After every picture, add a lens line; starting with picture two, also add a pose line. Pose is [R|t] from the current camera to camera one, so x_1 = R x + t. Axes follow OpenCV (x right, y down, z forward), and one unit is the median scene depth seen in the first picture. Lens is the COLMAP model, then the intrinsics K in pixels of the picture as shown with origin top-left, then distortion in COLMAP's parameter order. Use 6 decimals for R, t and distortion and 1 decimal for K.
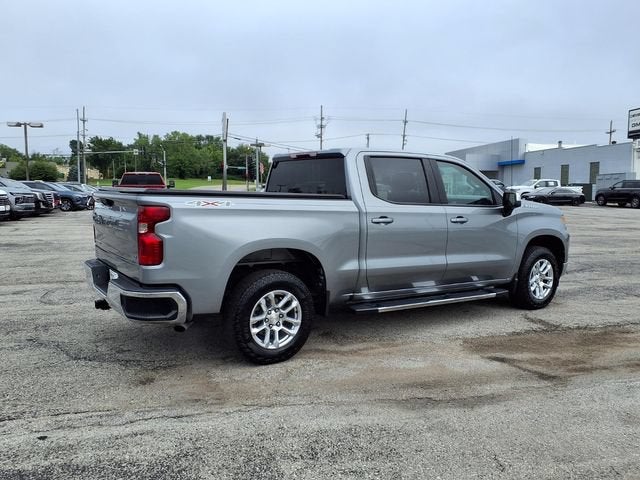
lens RADIAL K [[509.3, 0, 320.0], [0, 509.3, 240.0], [0, 0, 1]] dist [0.069012, -0.098819]
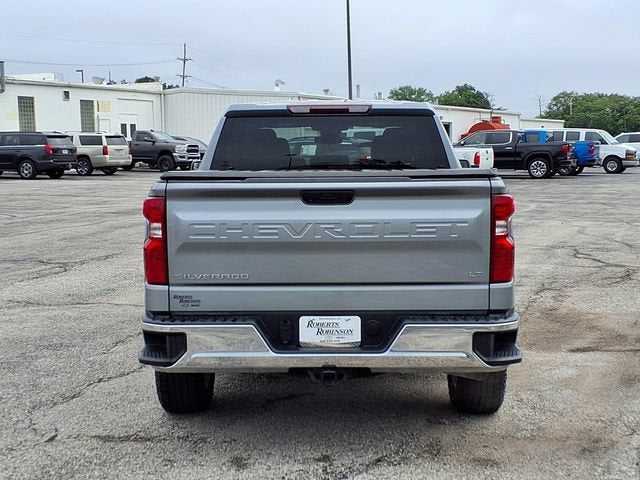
lens RADIAL K [[1000.0, 0, 320.0], [0, 1000.0, 240.0], [0, 0, 1]] dist [0.286408, -1.116255]
pose [[0.570263, -0.092723, 0.816212, -1.207736], [0.098890, 0.994132, 0.043844, -0.068192], [-0.815488, 0.055713, 0.576086, 0.334013]]
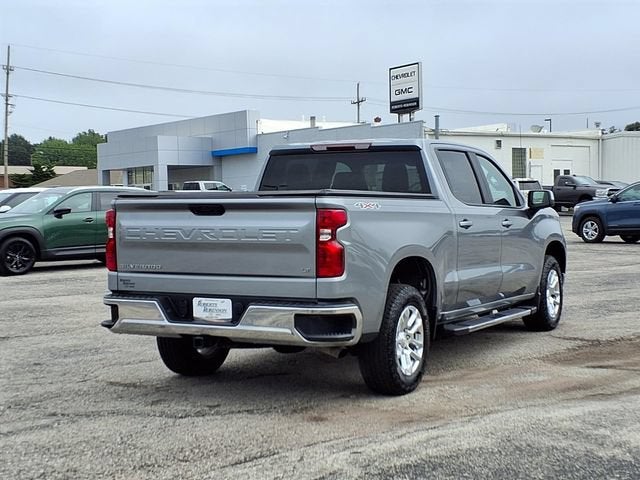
lens RADIAL K [[1000.0, 0, 320.0], [0, 1000.0, 240.0], [0, 0, 1]] dist [0.286408, -1.116255]
pose [[0.883162, -0.040431, 0.467322, -0.884032], [0.068653, 0.996691, -0.043511, 0.045763], [-0.464017, 0.070511, 0.883016, -0.378977]]
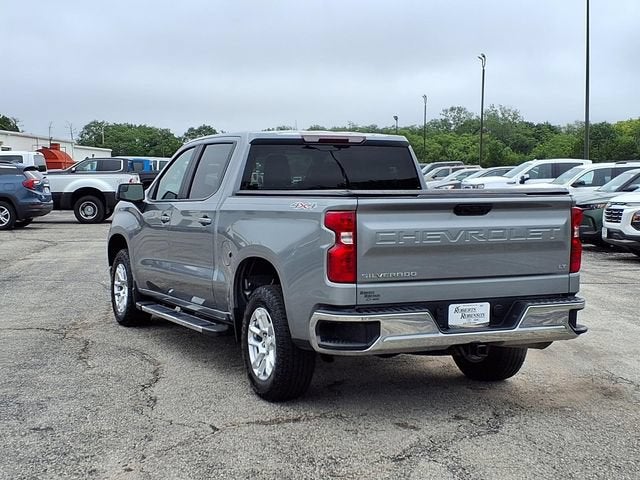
lens RADIAL K [[1000.0, 0, 320.0], [0, 1000.0, 240.0], [0, 0, 1]] dist [0.286408, -1.116255]
pose [[0.148337, -0.077598, 0.985888, -1.686115], [0.101200, 0.992874, 0.062921, -0.128549], [-0.983745, 0.090439, 0.155133, 0.902770]]
